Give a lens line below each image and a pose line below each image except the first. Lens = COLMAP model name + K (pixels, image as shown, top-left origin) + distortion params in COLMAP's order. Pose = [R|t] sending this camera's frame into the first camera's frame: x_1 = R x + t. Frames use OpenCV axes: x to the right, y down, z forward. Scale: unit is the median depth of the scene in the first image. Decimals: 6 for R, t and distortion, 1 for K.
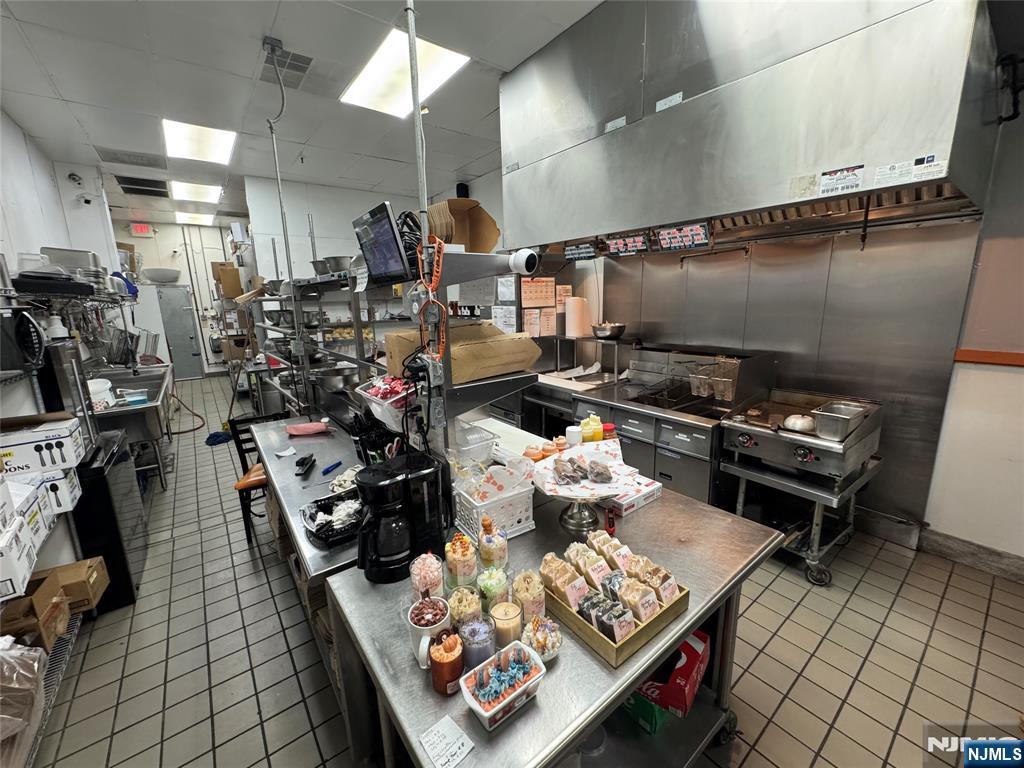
lens RADIAL K [[409.9, 0, 513.3], [0, 409.9, 381.7], [0, 0, 1]] dist [-0.002480, -0.000305]
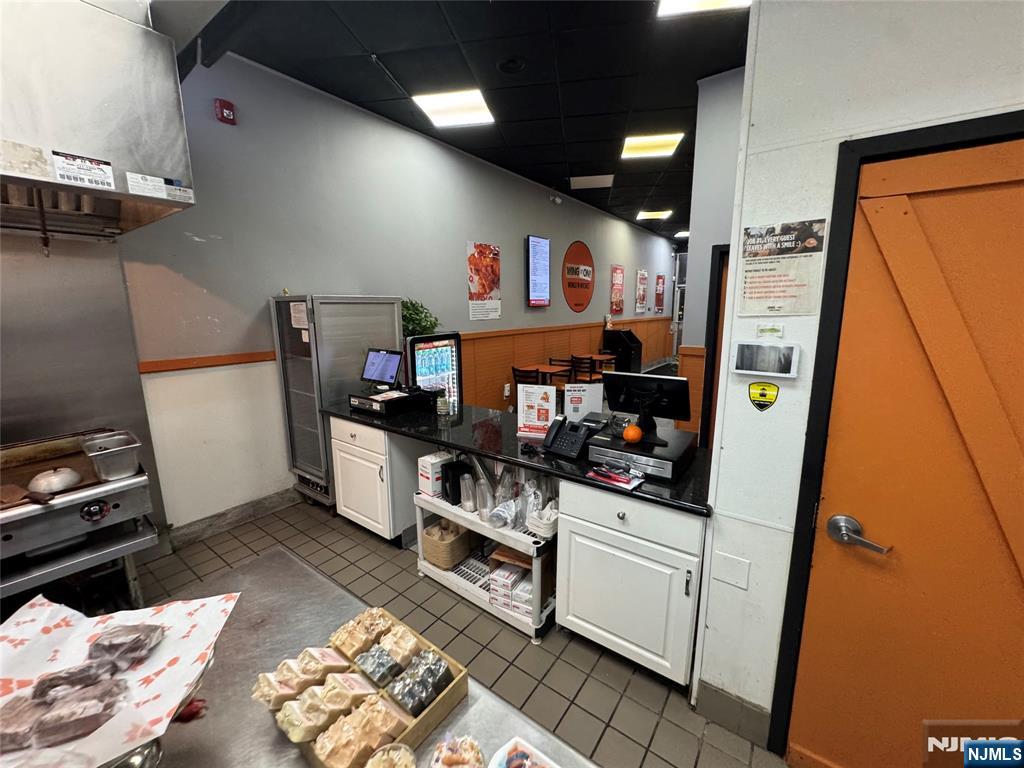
lens RADIAL K [[410.8, 0, 511.8], [0, 410.8, 382.8], [0, 0, 1]] dist [-0.001280, -0.000064]
pose [[-0.270790, -0.156637, 0.949809, -0.158803], [0.210009, 0.953294, 0.217085, -0.043697], [-0.939451, 0.258253, -0.225248, 0.263978]]
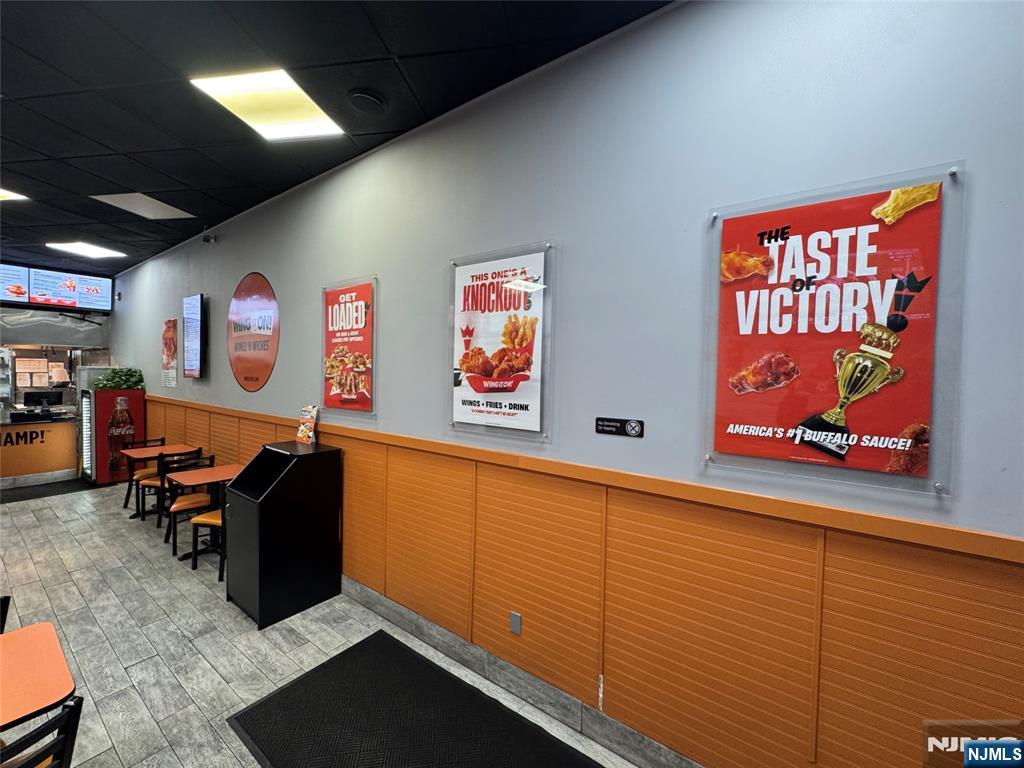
lens RADIAL K [[409.9, 0, 513.3], [0, 409.9, 381.7], [0, 0, 1]] dist [-0.002480, -0.000305]
pose [[0.958144, 0.034792, 0.284165, 1.753009], [0.018143, 0.983214, -0.181553, 0.270904], [-0.285712, 0.179109, 0.941429, -1.558275]]
